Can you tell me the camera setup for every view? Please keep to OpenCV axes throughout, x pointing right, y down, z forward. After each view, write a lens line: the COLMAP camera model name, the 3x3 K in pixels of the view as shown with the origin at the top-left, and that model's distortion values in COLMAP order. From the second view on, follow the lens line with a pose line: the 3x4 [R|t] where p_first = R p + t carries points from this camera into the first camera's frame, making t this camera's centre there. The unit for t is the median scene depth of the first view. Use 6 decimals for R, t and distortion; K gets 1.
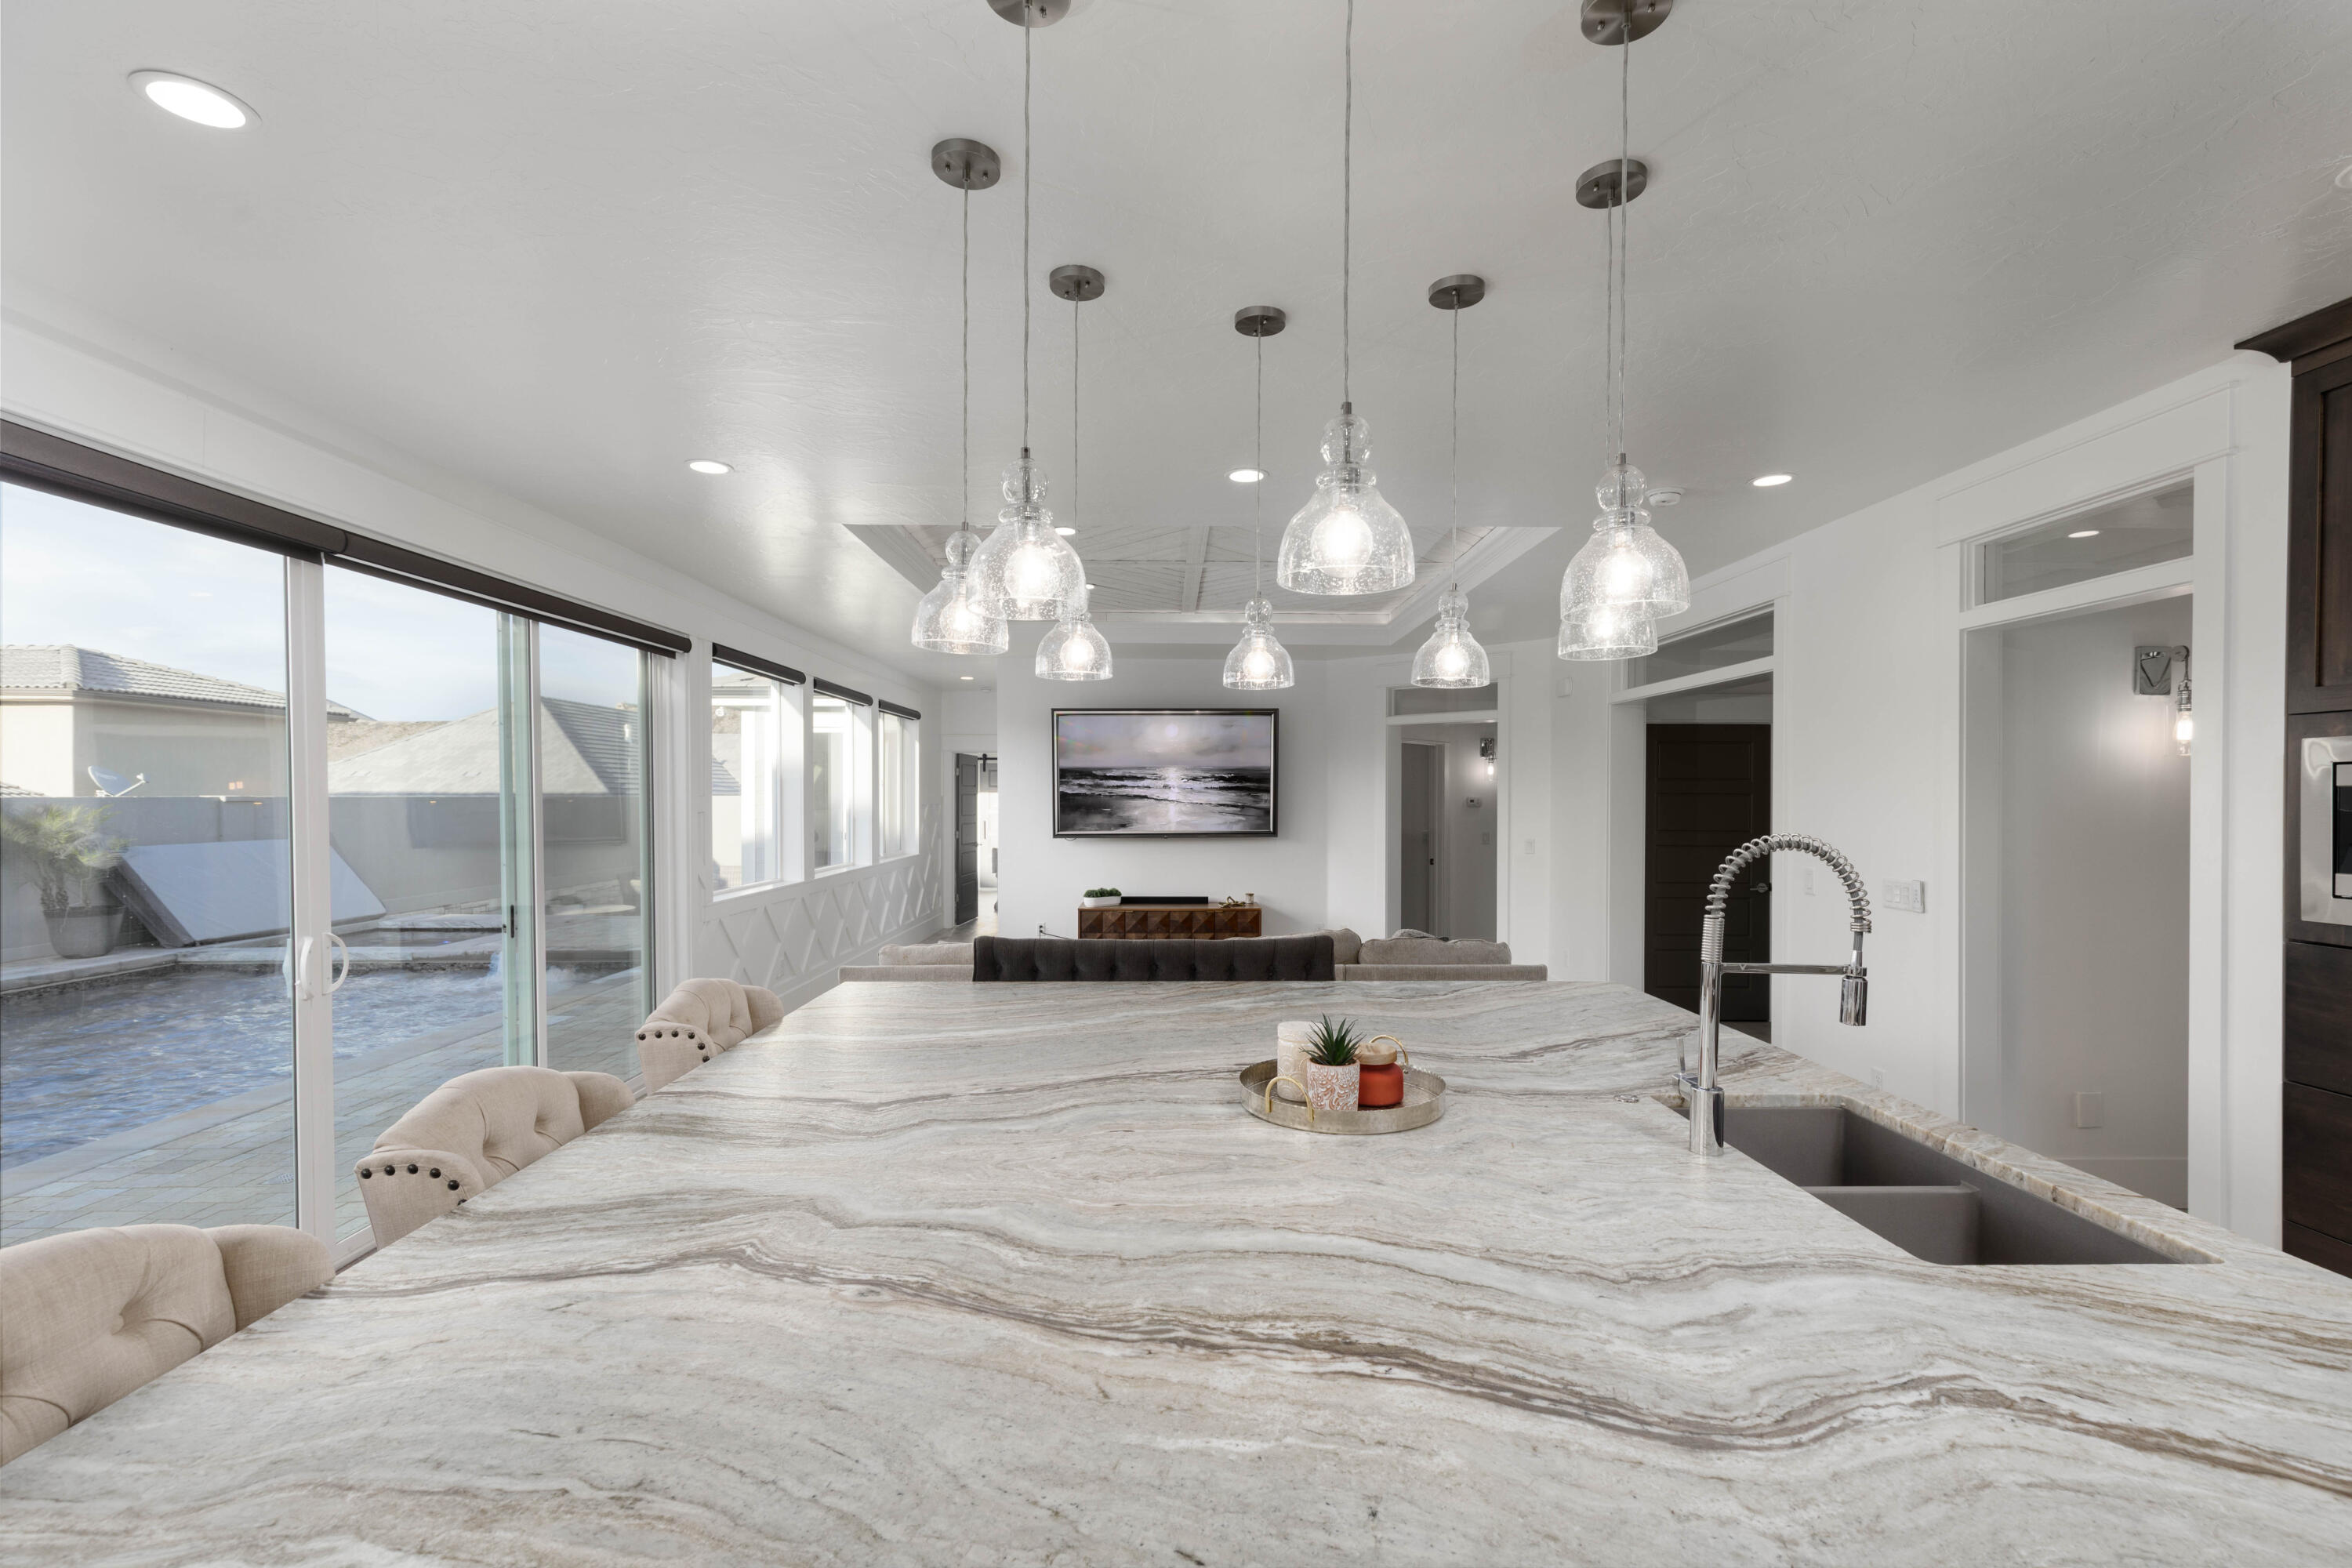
lens RADIAL K [[1053.4, 0, 1198.3], [0, 1053.4, 806.3], [0, 0, 1]] dist [0.013190, -0.000355]
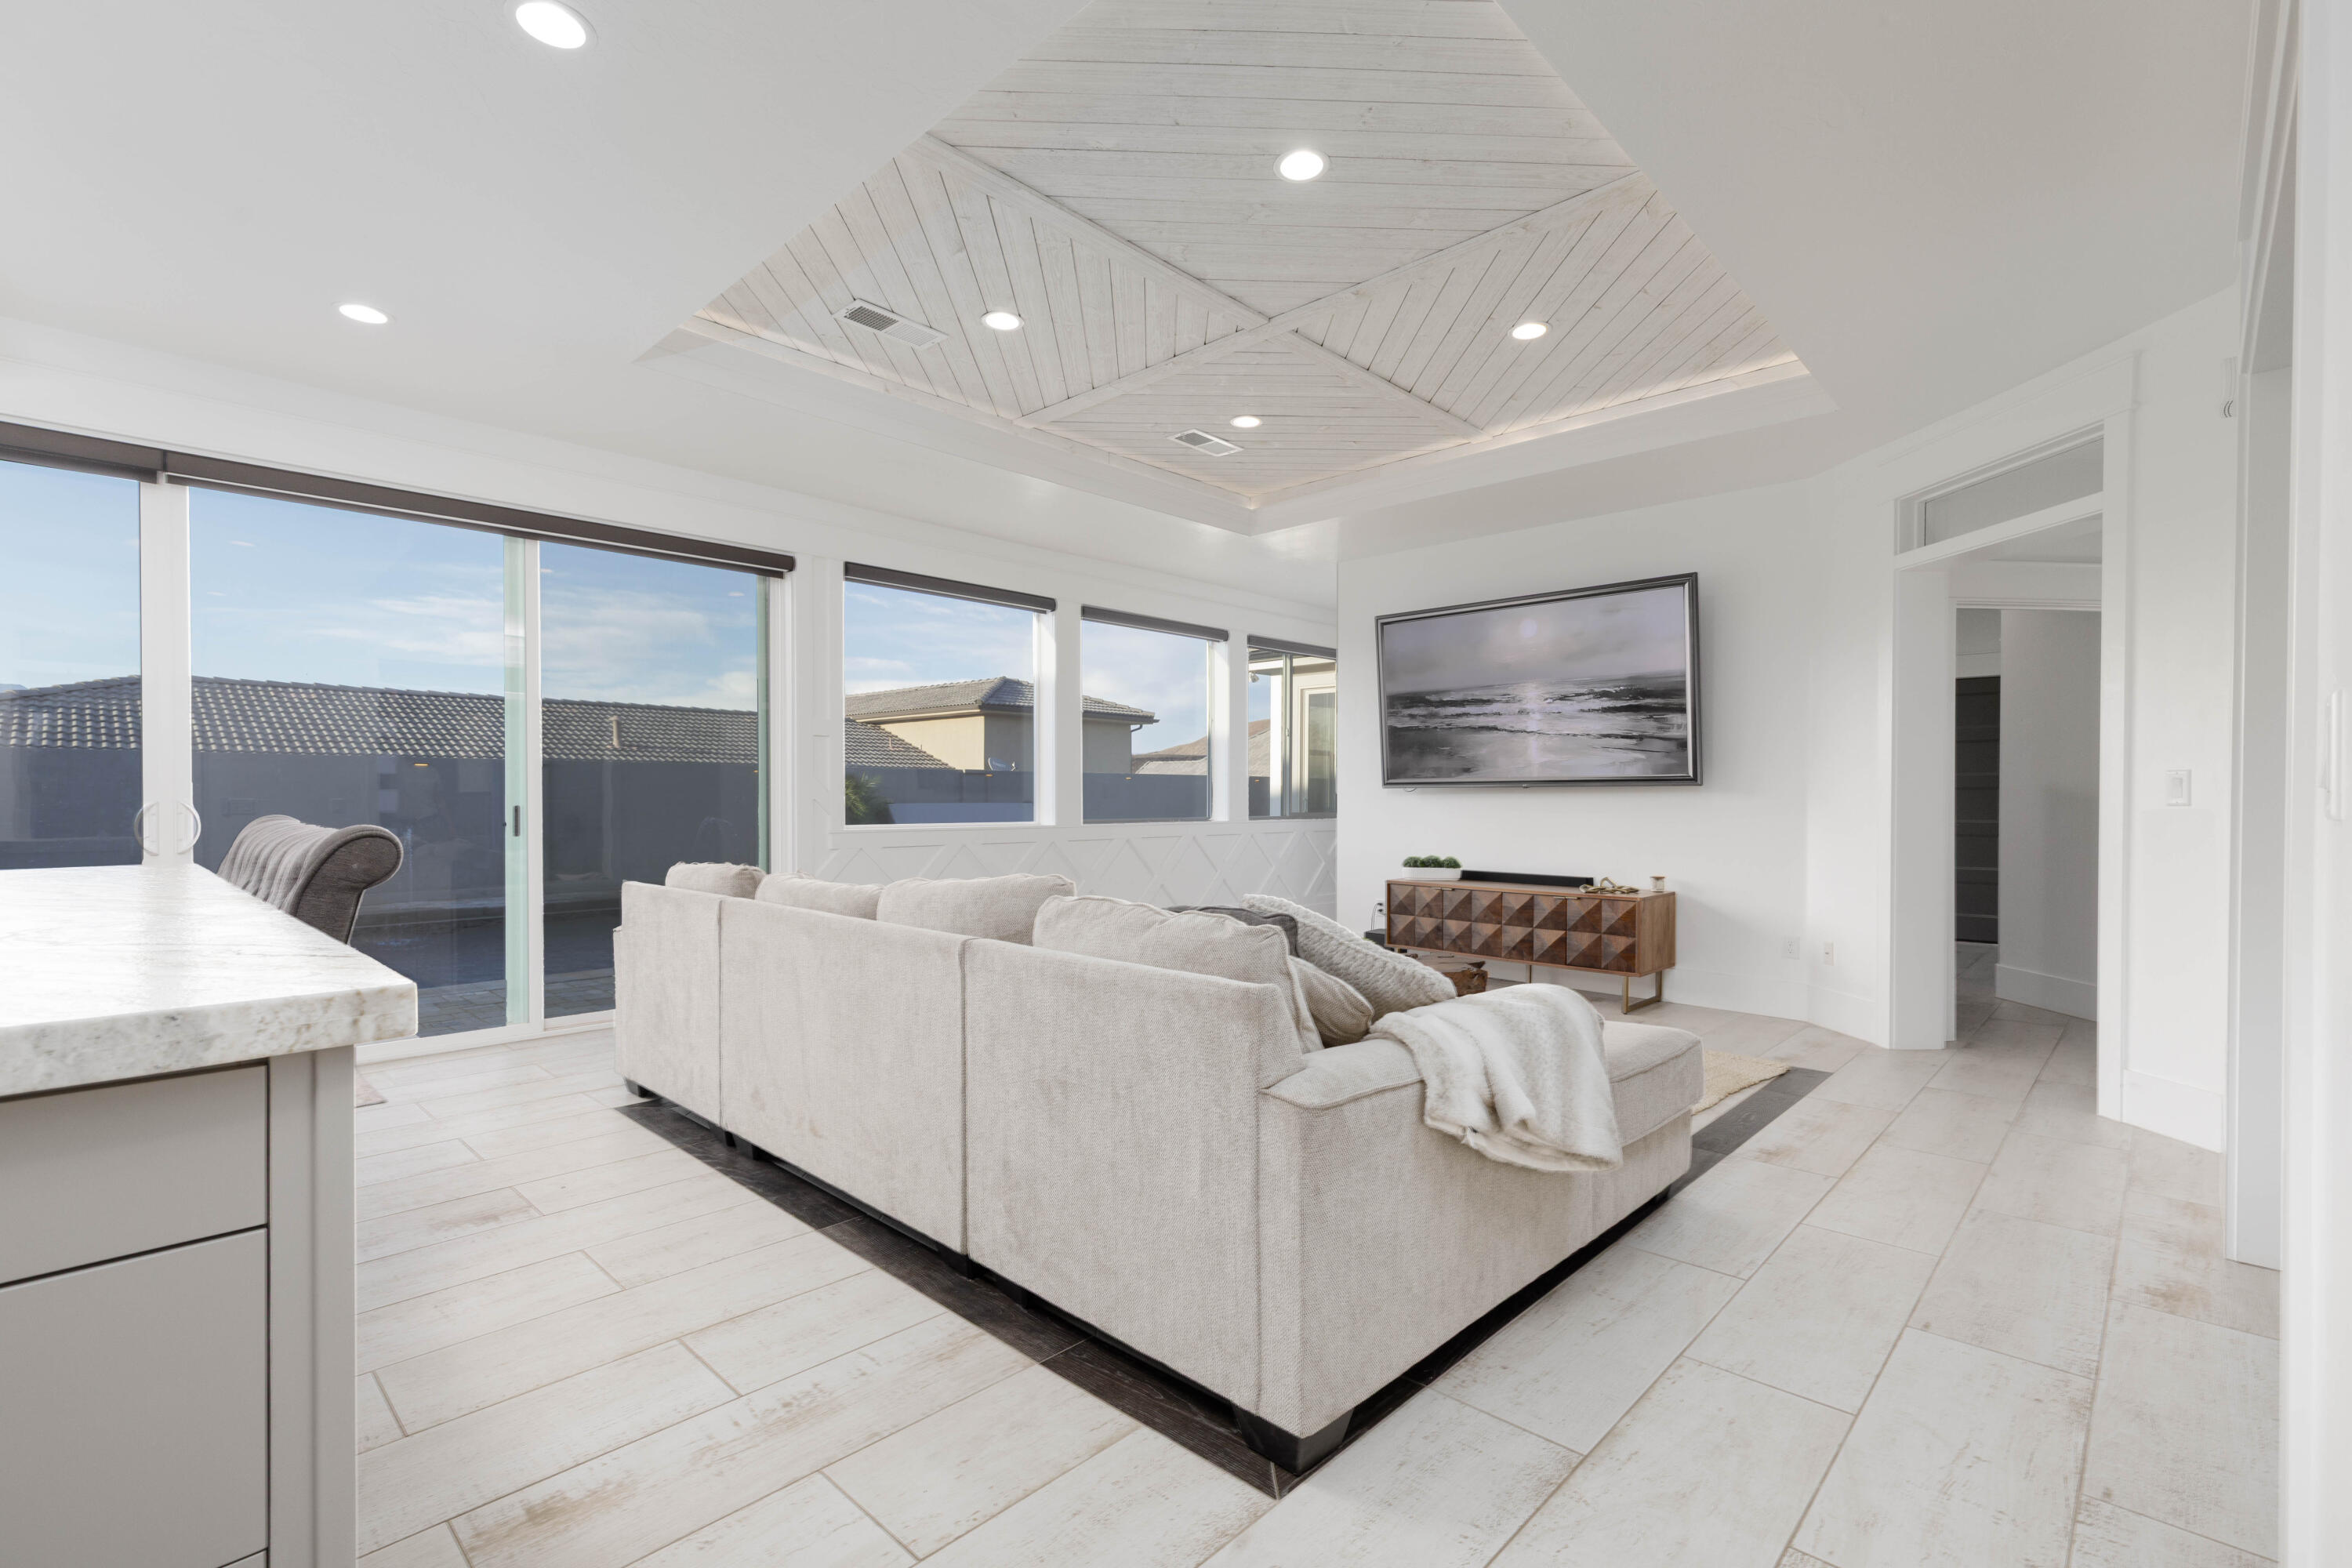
lens RADIAL K [[1053.4, 0, 1198.3], [0, 1053.4, 806.3], [0, 0, 1]] dist [0.013190, -0.000355]
pose [[0.707394, 0.007118, -0.706784, 0.304556], [-0.007940, 0.999966, 0.002124, 0.042852], [0.706775, 0.004110, 0.707426, 0.368139]]
